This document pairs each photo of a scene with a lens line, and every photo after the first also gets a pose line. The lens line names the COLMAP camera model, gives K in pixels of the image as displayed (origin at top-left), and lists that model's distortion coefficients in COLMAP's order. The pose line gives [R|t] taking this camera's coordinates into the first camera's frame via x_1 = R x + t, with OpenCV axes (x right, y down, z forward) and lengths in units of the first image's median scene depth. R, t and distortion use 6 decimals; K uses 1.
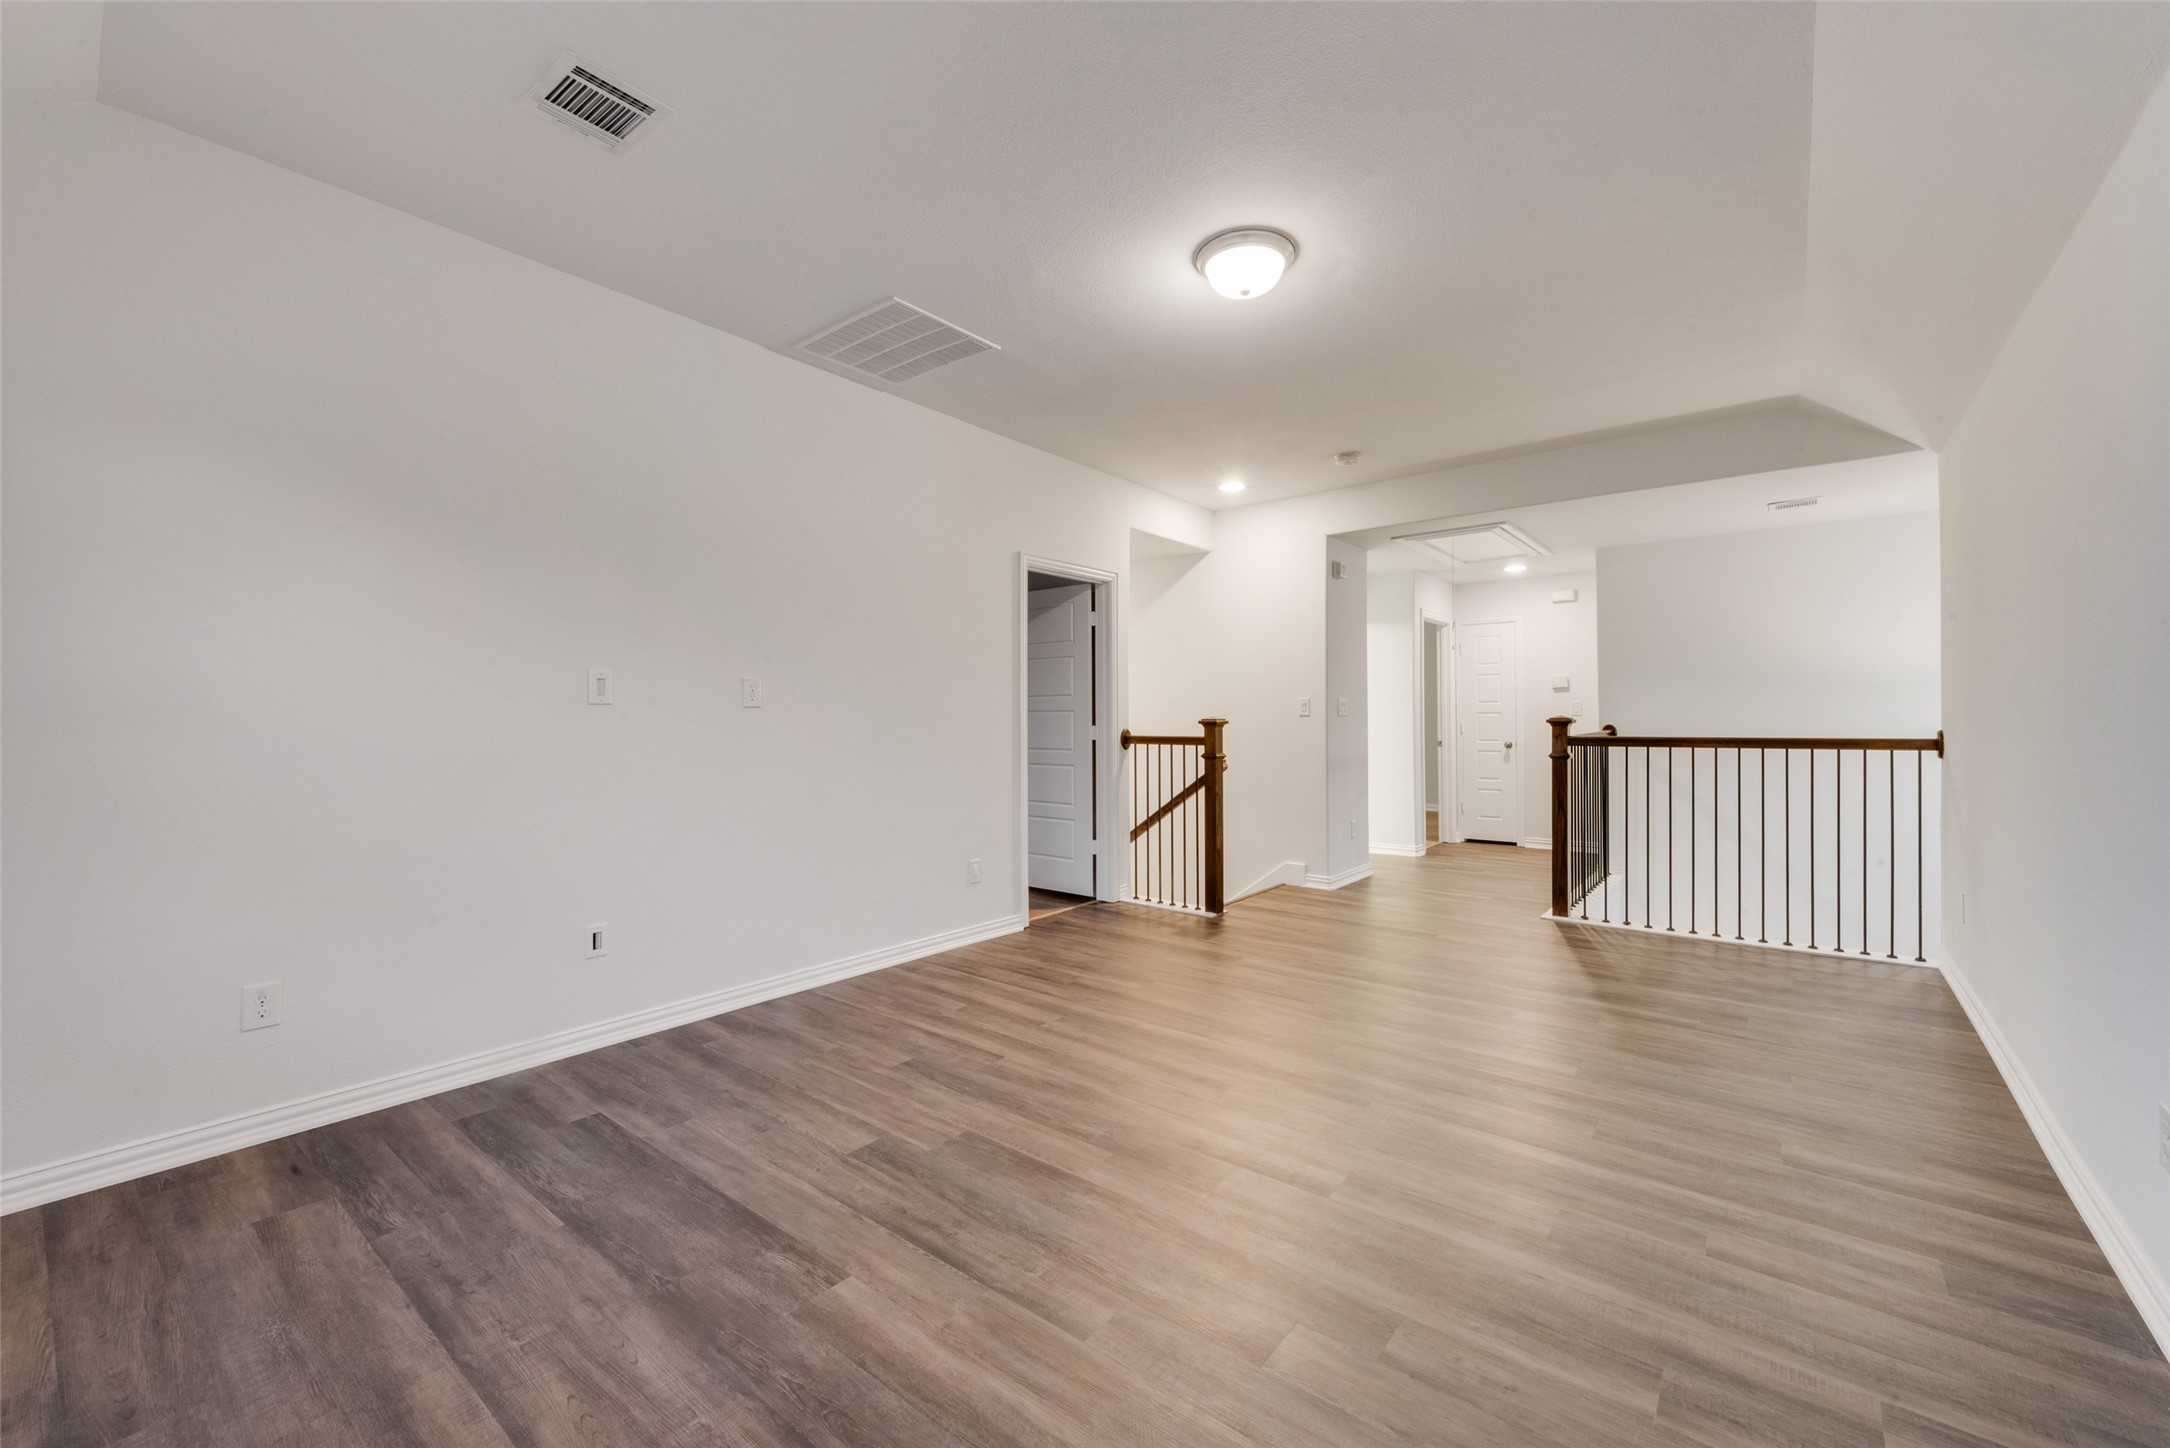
lens RADIAL K [[862.9, 0, 1087.8], [0, 862.9, 723.0], [0, 0, 1]] dist [0.004167, -0.000038]
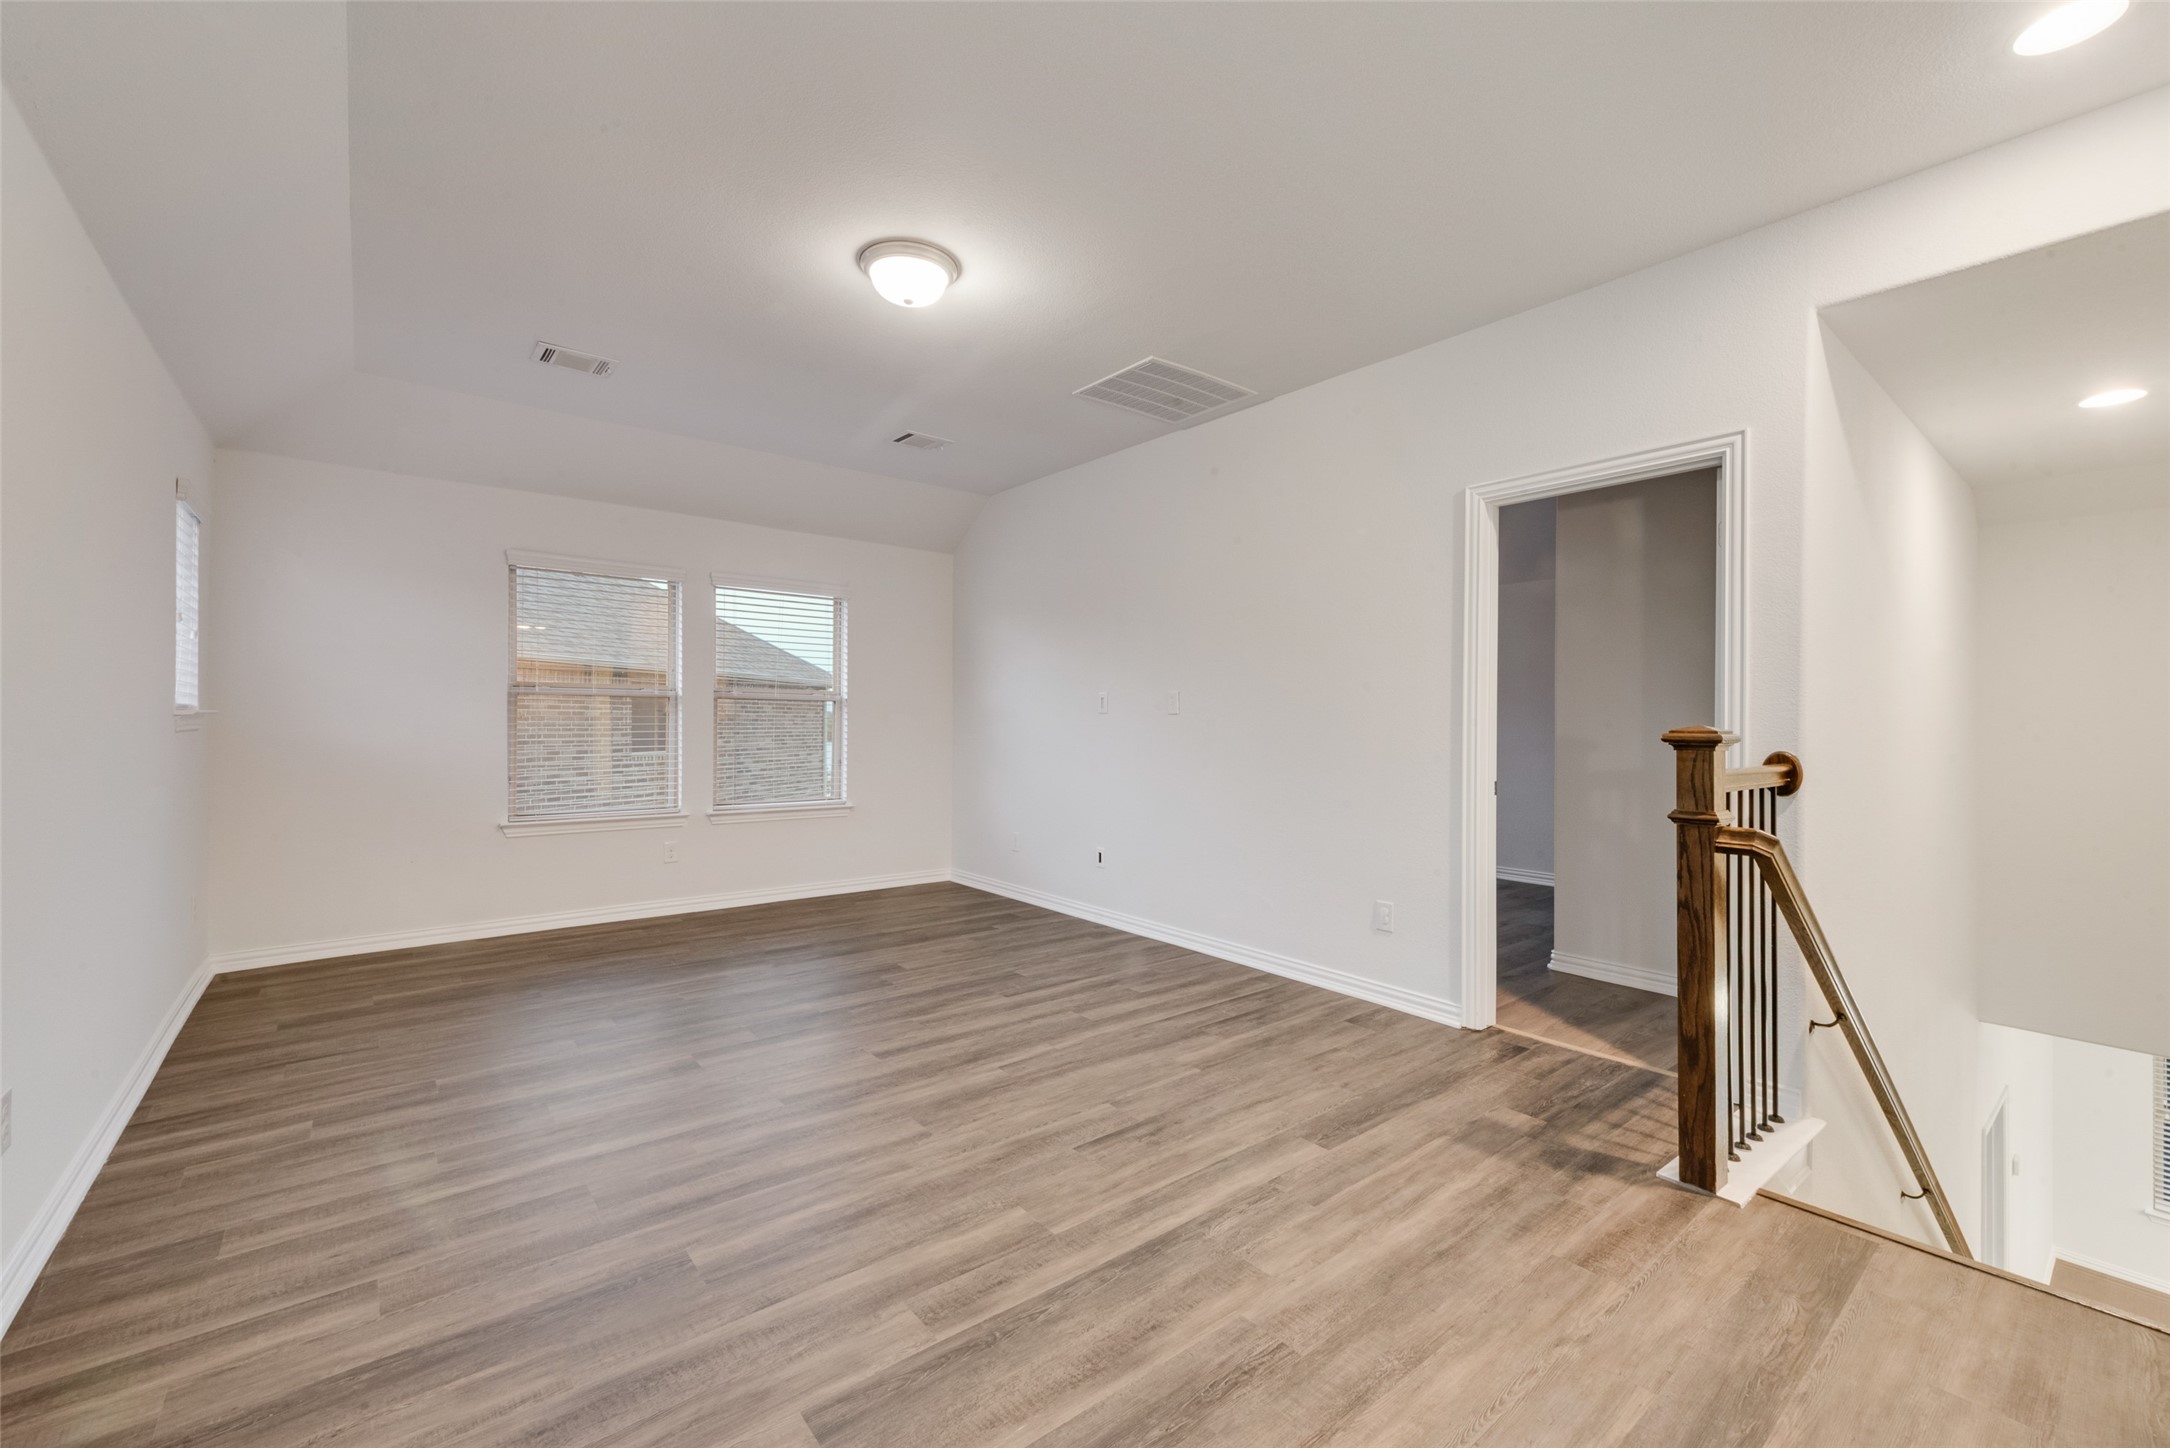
lens RADIAL K [[876.9, 0, 1085.0], [0, 876.9, 724.0], [0, 0, 1]] dist [0.000968, -0.000520]
pose [[-0.199939, 0.004367, -0.979799, 1.034105], [-0.015341, 0.999854, 0.007587, -0.011990], [0.979688, 0.016548, -0.199842, 1.268462]]
